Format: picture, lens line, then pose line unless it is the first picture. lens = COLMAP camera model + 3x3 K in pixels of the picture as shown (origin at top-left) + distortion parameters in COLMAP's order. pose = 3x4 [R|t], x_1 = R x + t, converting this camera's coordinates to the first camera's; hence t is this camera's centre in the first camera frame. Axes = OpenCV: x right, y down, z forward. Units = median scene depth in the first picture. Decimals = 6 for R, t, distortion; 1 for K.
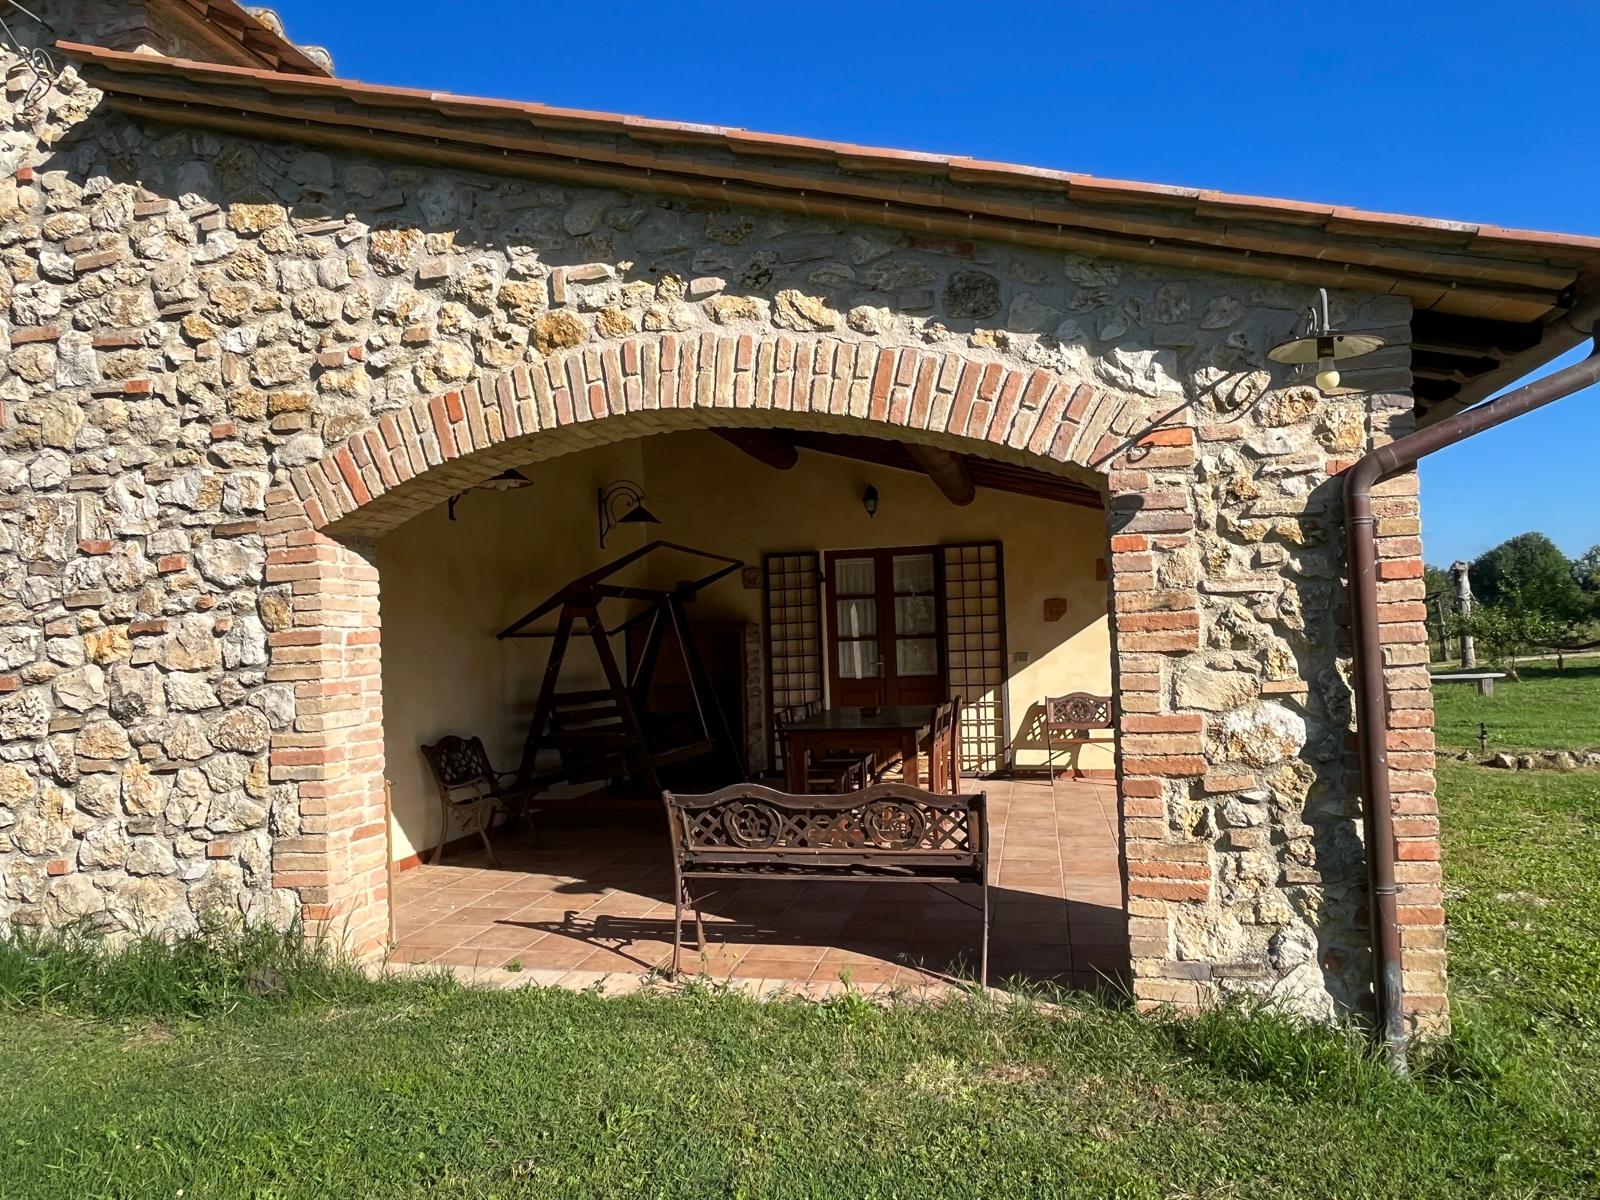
lens RADIAL K [[1055.0, 0, 787.3], [0, 1055.0, 604.5], [0, 0, 1]] dist [0.006750, -0.007294]
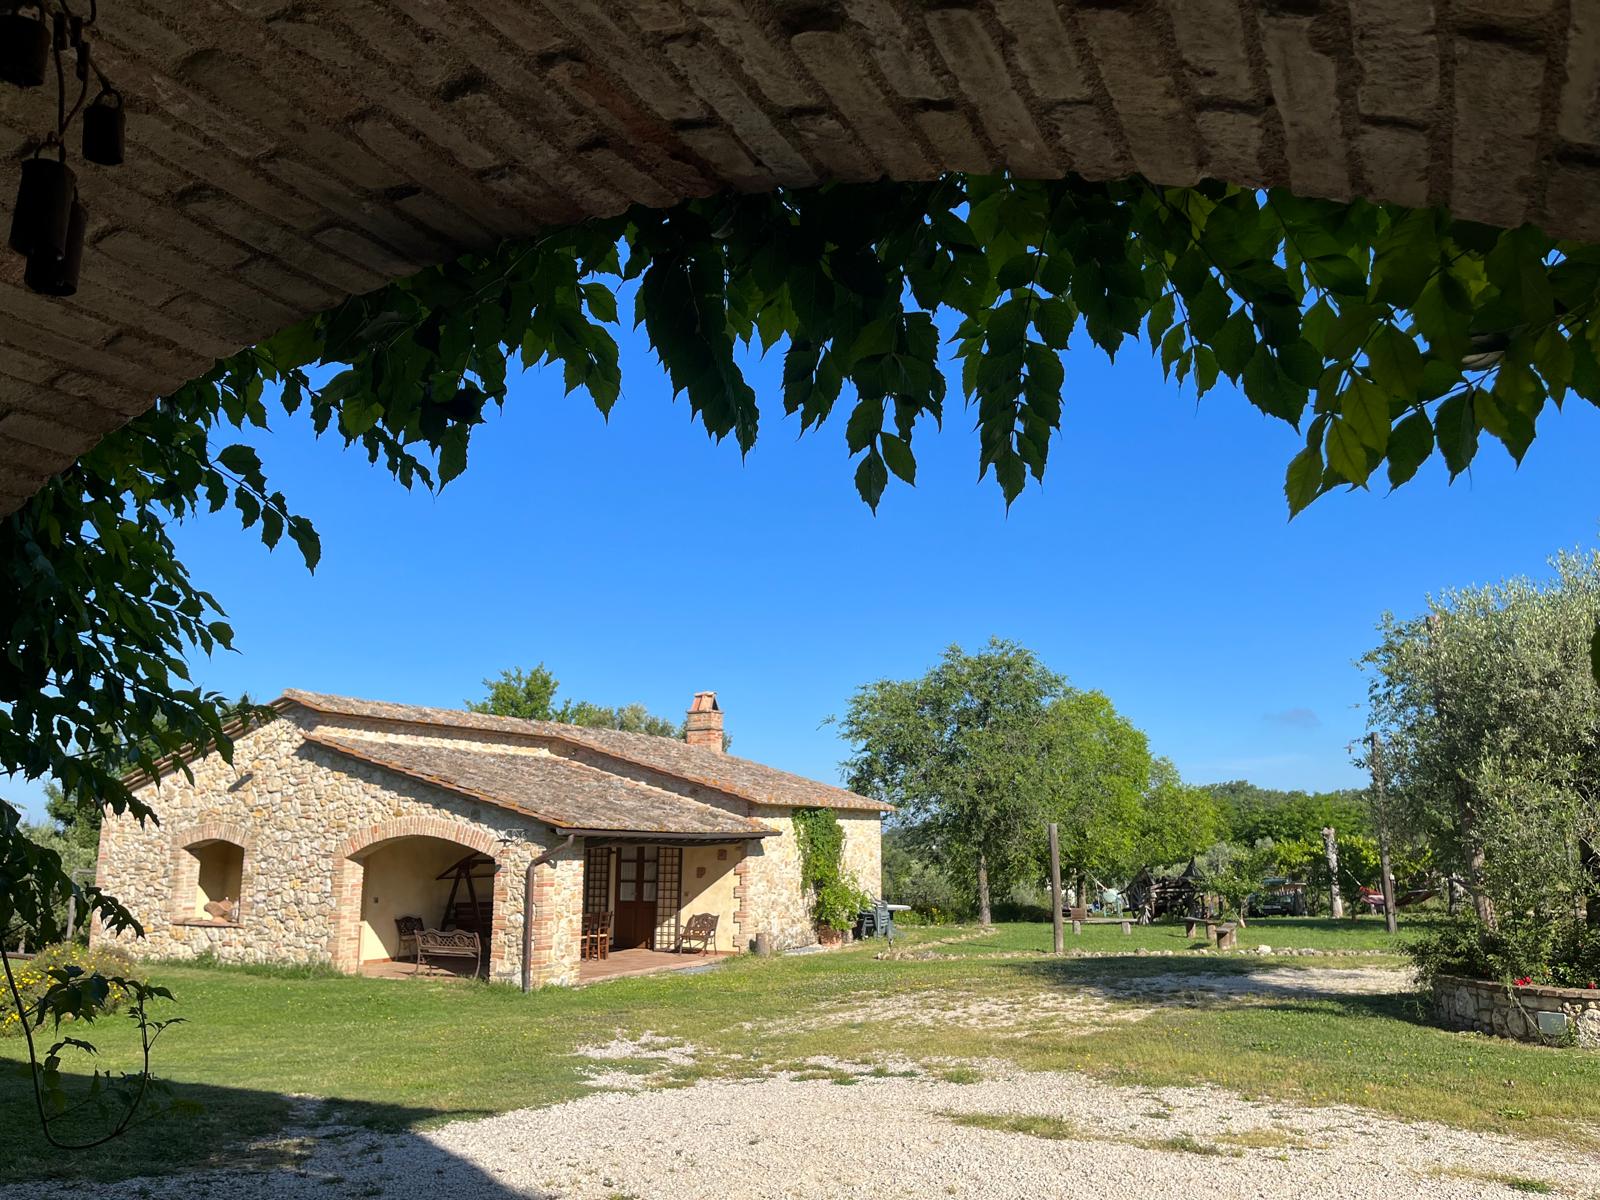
lens RADIAL K [[1259.1, 0, 800.2], [0, 1259.1, 600.2], [0, 0, 1]] dist [0.036800, 0.000517]
pose [[0.971702, -0.005026, -0.236158, 2.311479], [-0.030569, 0.988691, -0.146820, -0.376321], [0.234225, 0.149884, 0.960559, -3.264717]]
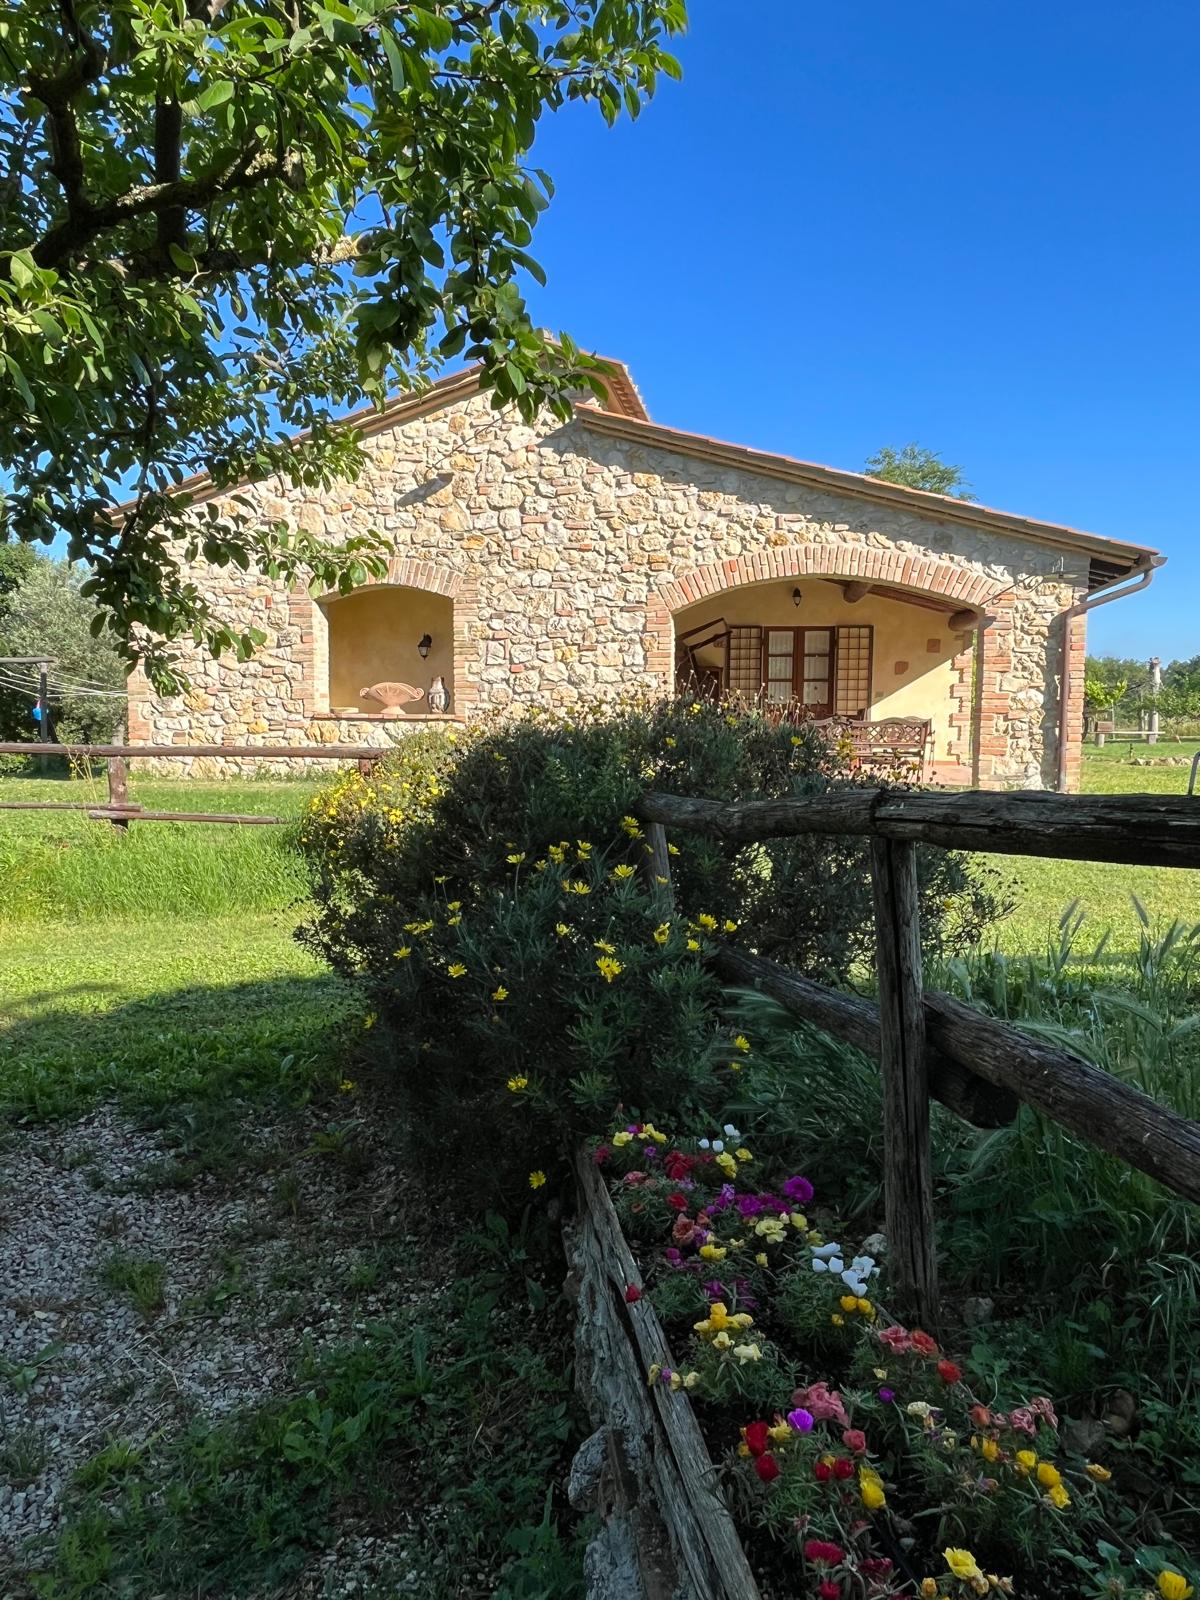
lens RADIAL K [[1055.0, 0, 612.8], [0, 1055.0, 801.1], [0, 0, 1]] dist [0.006750, -0.007294]
pose [[0.995894, 0.036625, 0.082790, -0.765510], [-0.046230, 0.992026, 0.117252, 0.088556], [-0.077835, -0.120598, 0.989645, -1.515476]]
